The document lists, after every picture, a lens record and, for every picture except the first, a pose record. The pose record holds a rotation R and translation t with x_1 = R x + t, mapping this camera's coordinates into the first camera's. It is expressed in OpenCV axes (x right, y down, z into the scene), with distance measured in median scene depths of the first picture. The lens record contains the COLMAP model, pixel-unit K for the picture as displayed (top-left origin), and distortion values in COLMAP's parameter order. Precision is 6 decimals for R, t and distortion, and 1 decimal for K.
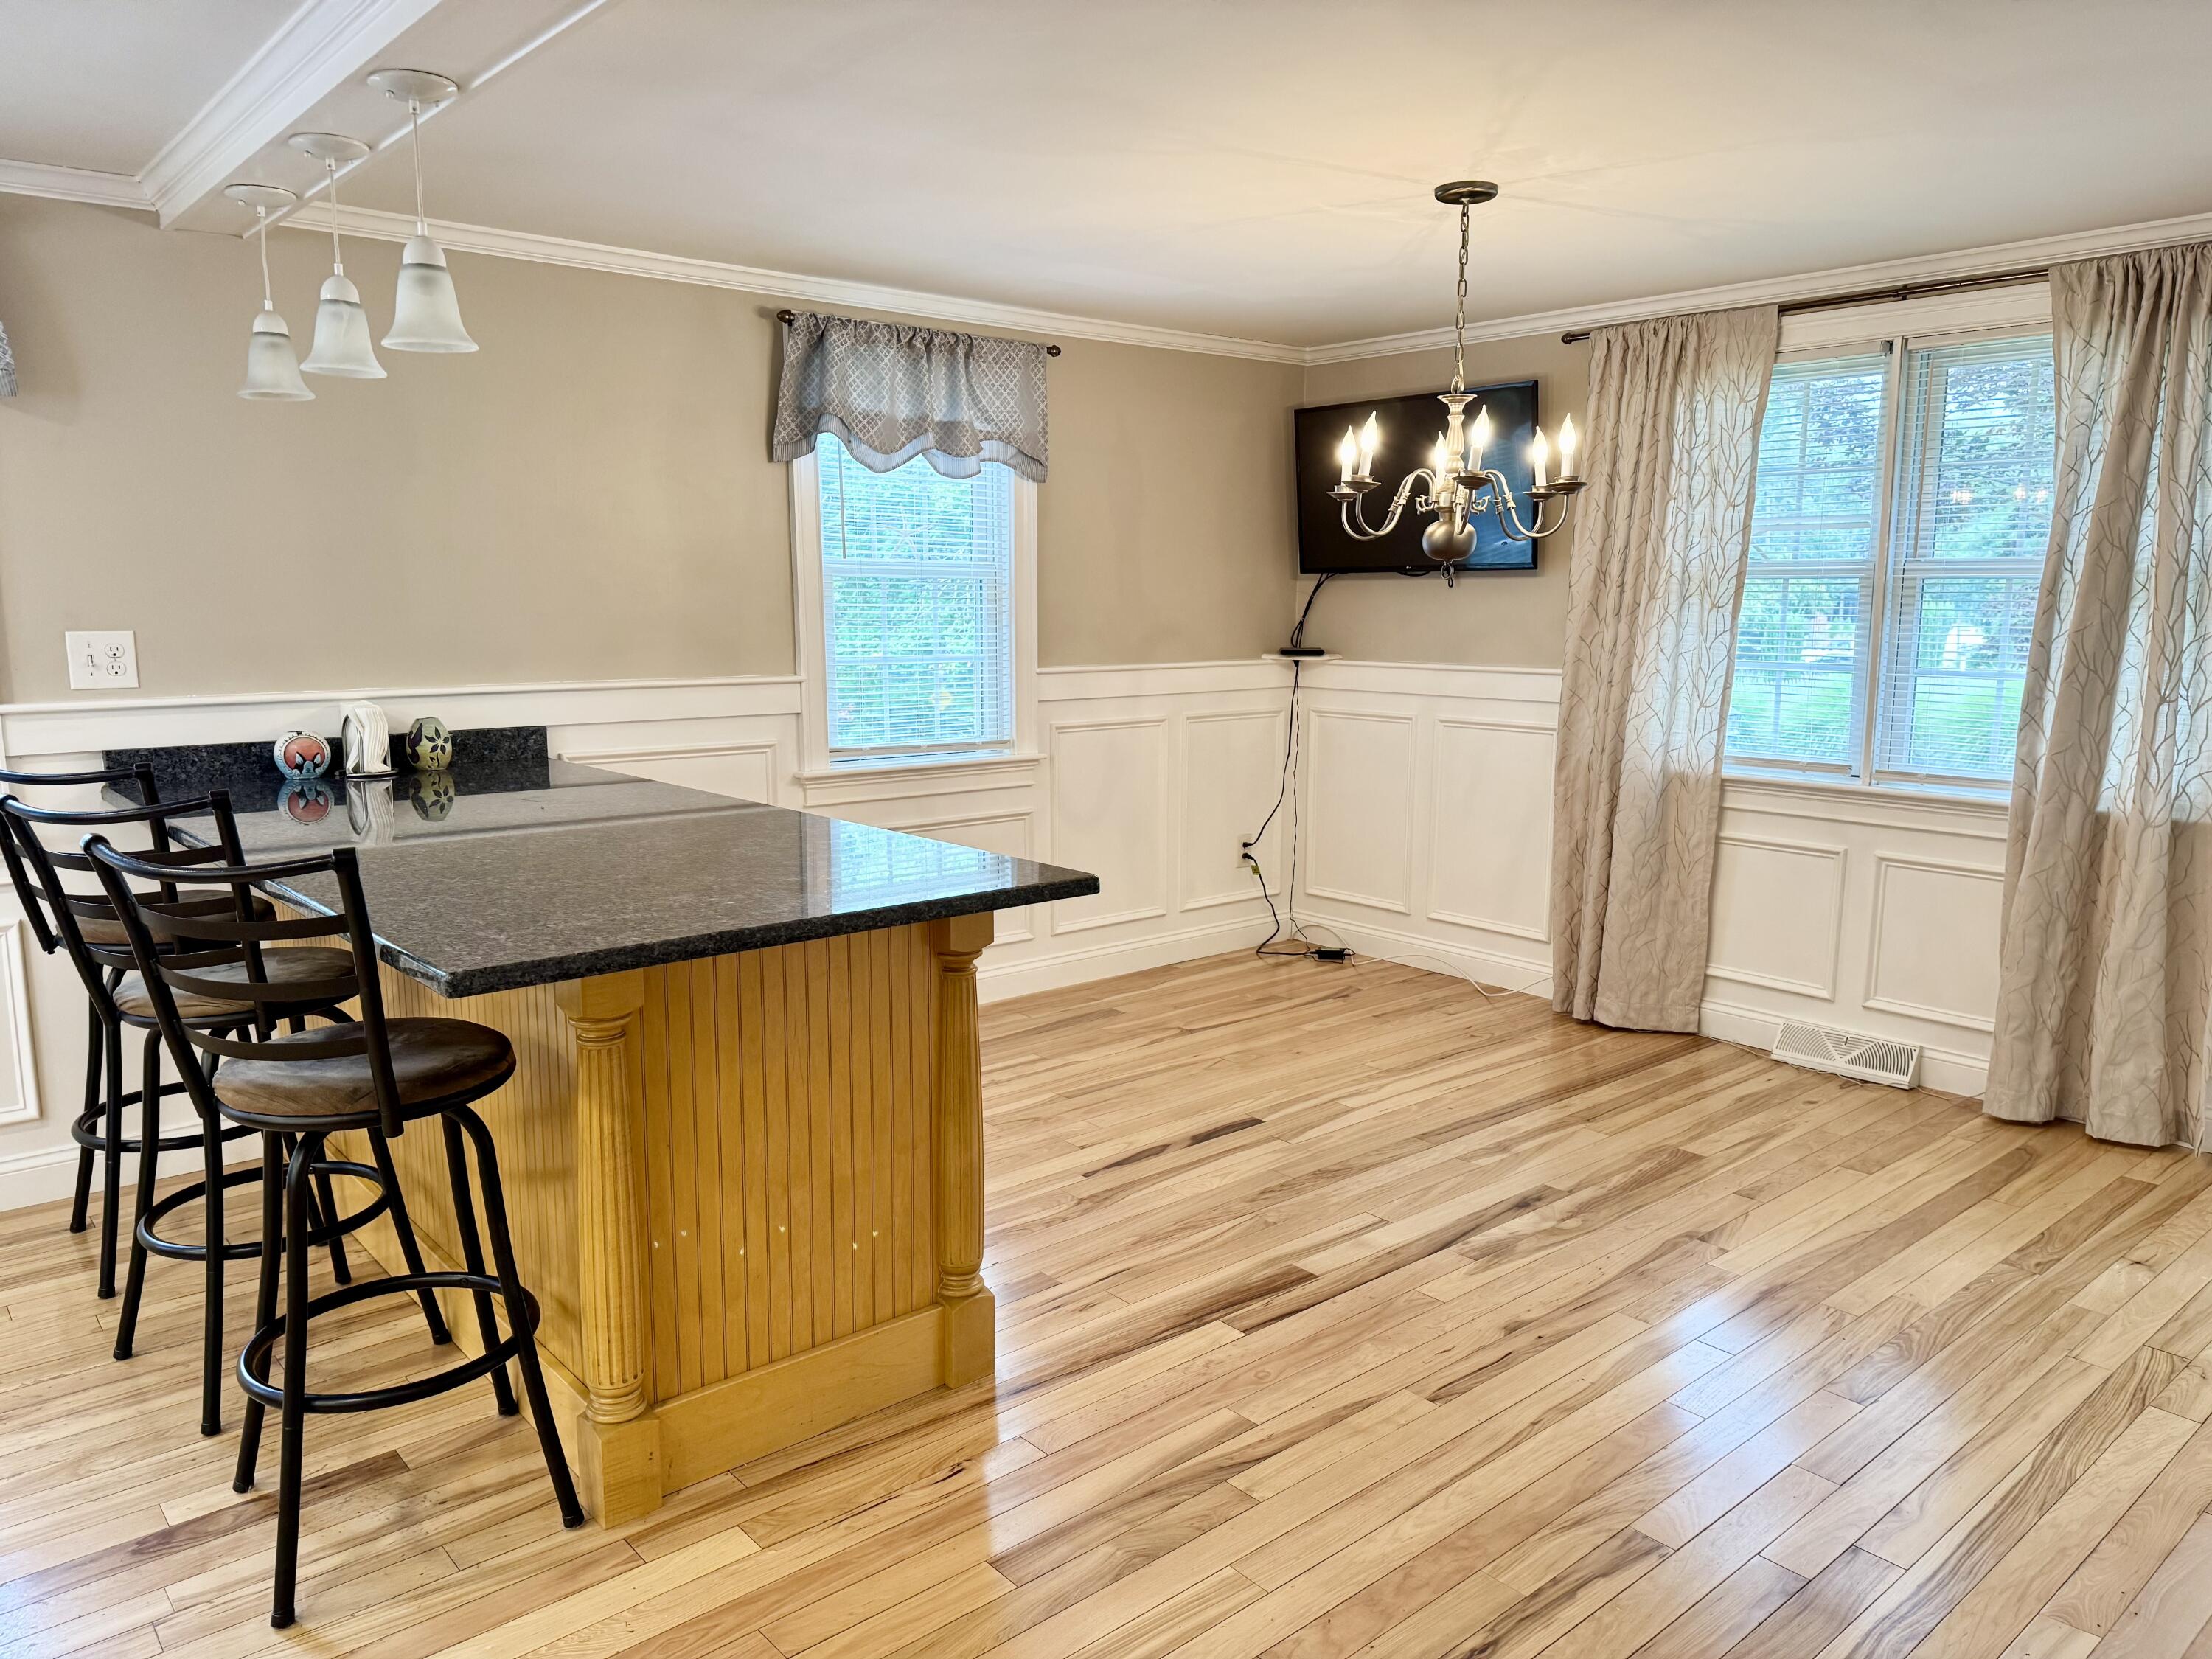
lens RADIAL K [[1544.0, 0, 1156.6], [0, 1544.0, 835.3], [0, 0, 1]] dist [0.114842, -0.128141]
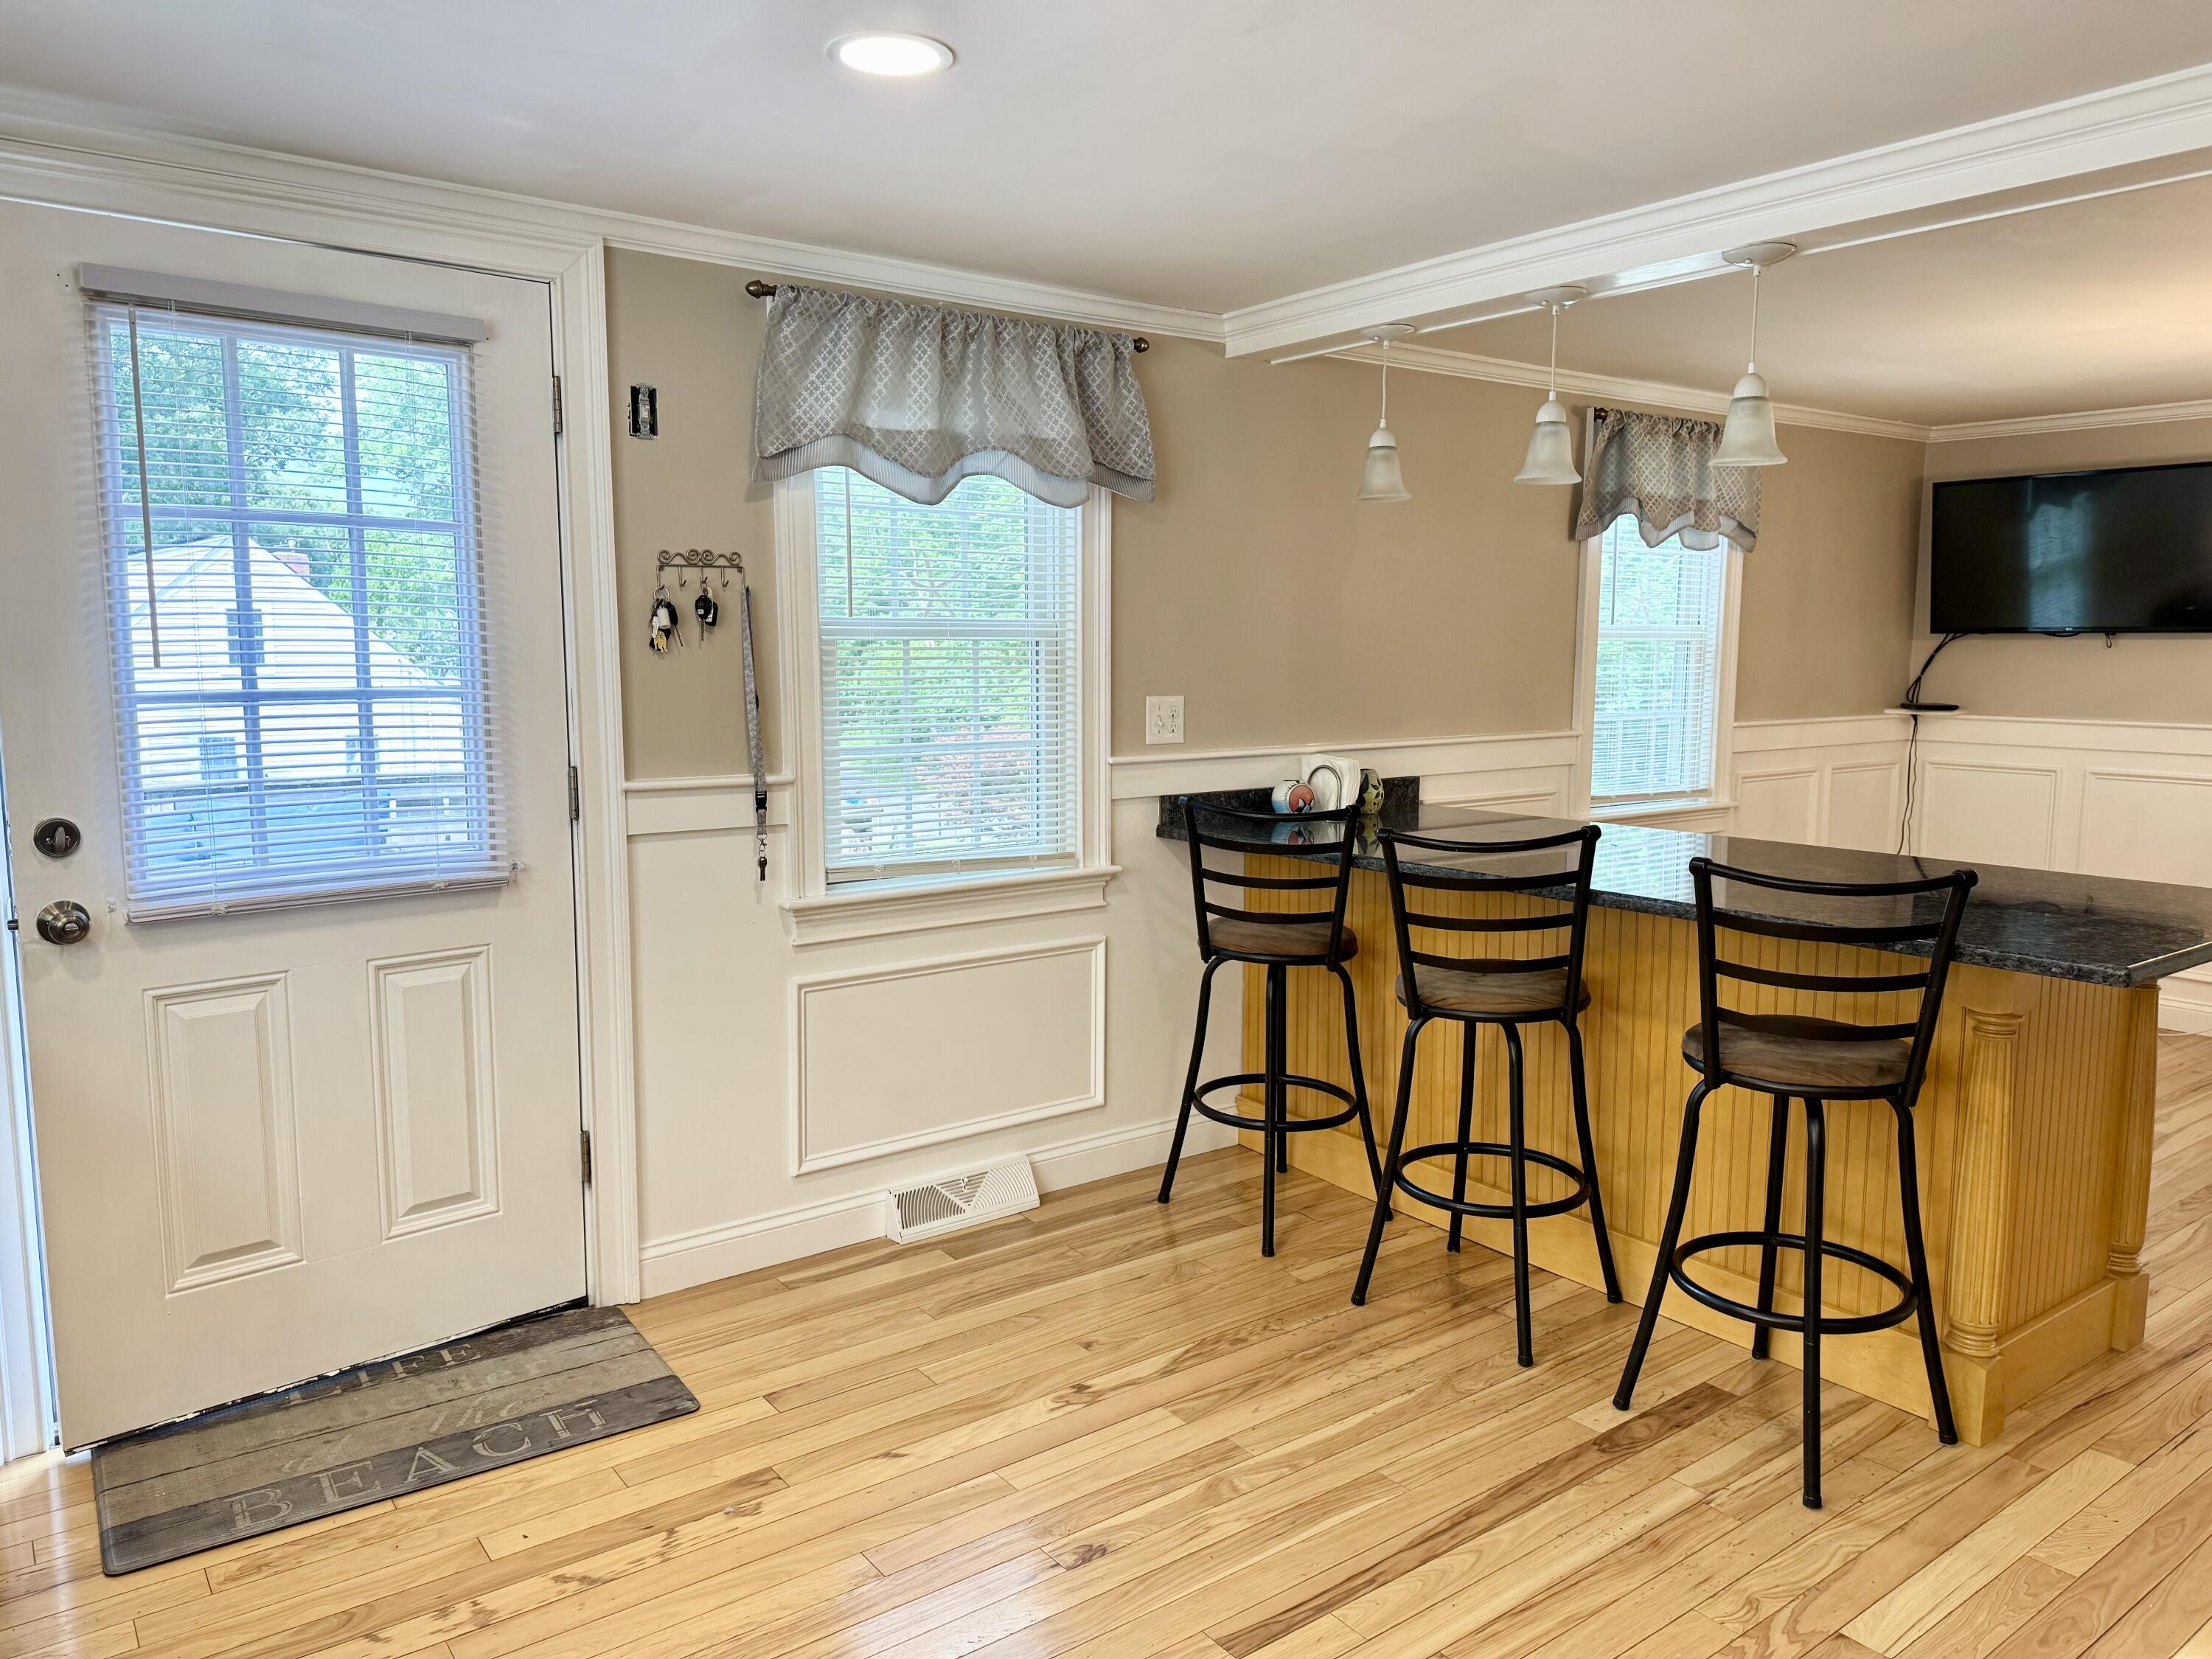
lens RADIAL K [[1544.0, 0, 1156.6], [0, 1544.0, 835.3], [0, 0, 1]] dist [0.114842, -0.128141]
pose [[0.998506, 0.004239, -0.054478, -0.479060], [-0.006220, 0.999323, -0.036253, 0.014482], [0.054287, 0.036538, 0.997857, -0.125411]]
